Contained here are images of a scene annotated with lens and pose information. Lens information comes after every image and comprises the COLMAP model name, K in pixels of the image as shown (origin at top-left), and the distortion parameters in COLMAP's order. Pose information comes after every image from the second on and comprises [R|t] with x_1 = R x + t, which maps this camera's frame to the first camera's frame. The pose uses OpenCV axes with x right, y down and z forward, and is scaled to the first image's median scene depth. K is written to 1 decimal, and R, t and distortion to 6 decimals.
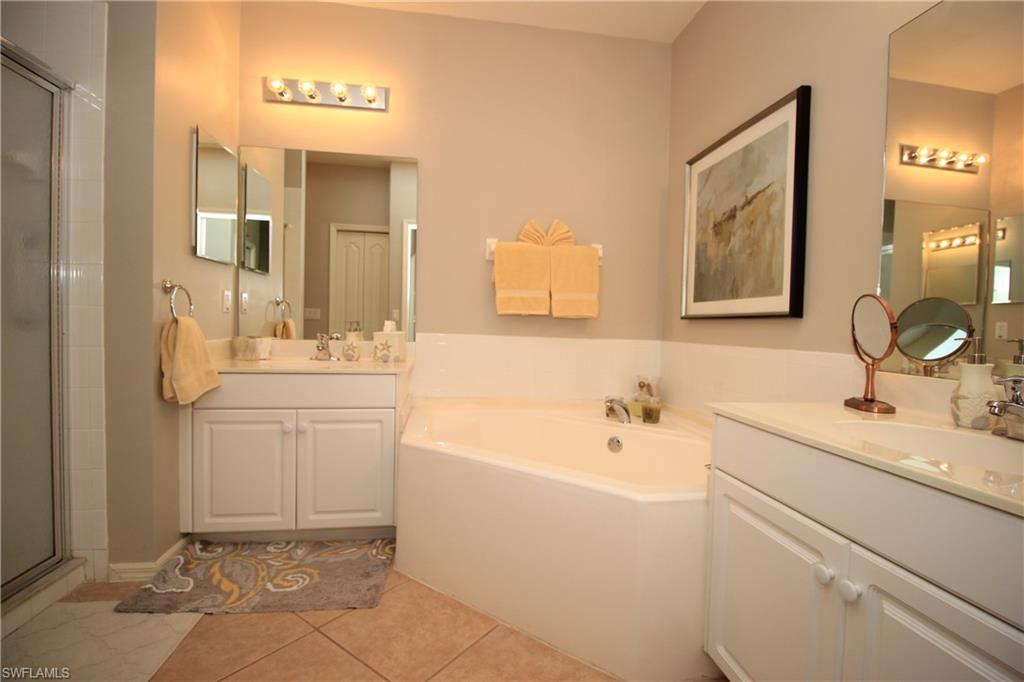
lens RADIAL K [[472.6, 0, 514.4], [0, 472.6, 340.3], [0, 0, 1]] dist [-0.015099, -0.003798]
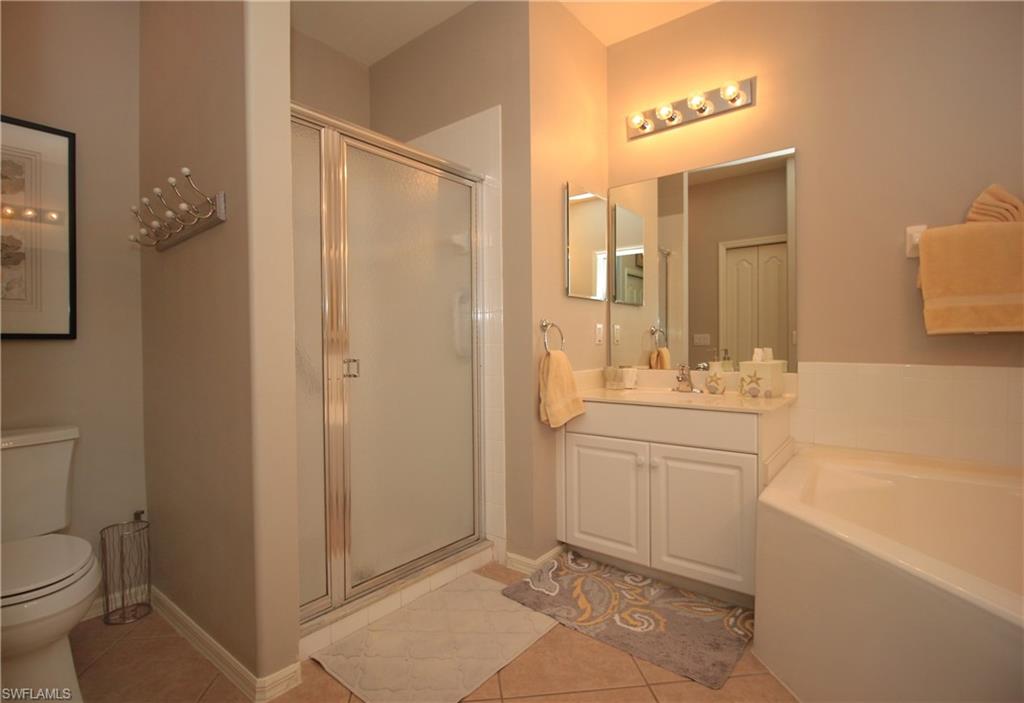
lens RADIAL K [[487.5, 0, 510.1], [0, 487.5, 350.6], [0, 0, 1]] dist [-0.010210, -0.000493]
pose [[0.680738, -0.021695, -0.732206, 0.081922], [0.000430, 0.999573, -0.029217, -0.013985], [0.732527, 0.019574, 0.680456, 0.098092]]
